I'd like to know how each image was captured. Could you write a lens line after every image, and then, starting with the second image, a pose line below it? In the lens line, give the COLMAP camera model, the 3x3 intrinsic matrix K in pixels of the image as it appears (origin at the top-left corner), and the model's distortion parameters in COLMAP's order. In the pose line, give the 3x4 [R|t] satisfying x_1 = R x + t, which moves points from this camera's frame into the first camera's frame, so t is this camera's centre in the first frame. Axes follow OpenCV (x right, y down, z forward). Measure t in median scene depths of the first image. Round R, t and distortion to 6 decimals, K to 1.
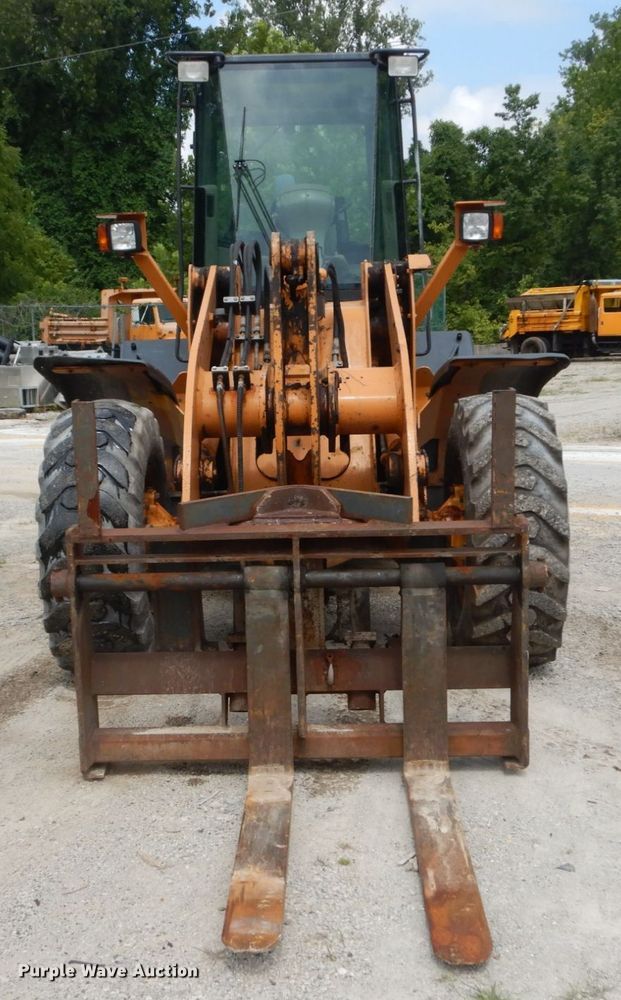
lens RADIAL K [[1186.6, 0, 315.0], [0, 1186.6, 504.7], [0, 0, 1]] dist [0.023499, 0.000000]
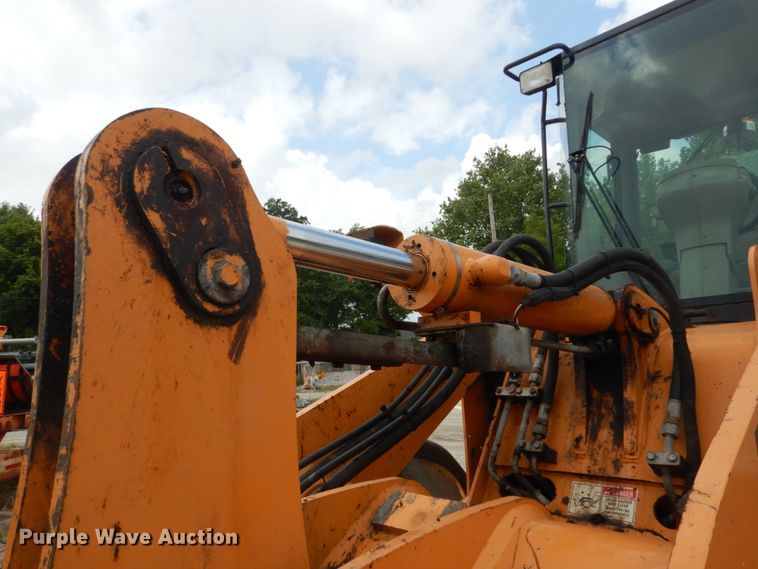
lens RADIAL K [[547.4, 0, 369.6], [0, 547.4, 288.4], [0, 0, 1]] dist [0.016558, -0.003924]
pose [[0.680705, -0.109443, -0.724336, 0.103253], [-0.071797, 0.974050, -0.214645, -0.131343], [0.729030, 0.198115, 0.655183, 0.775163]]
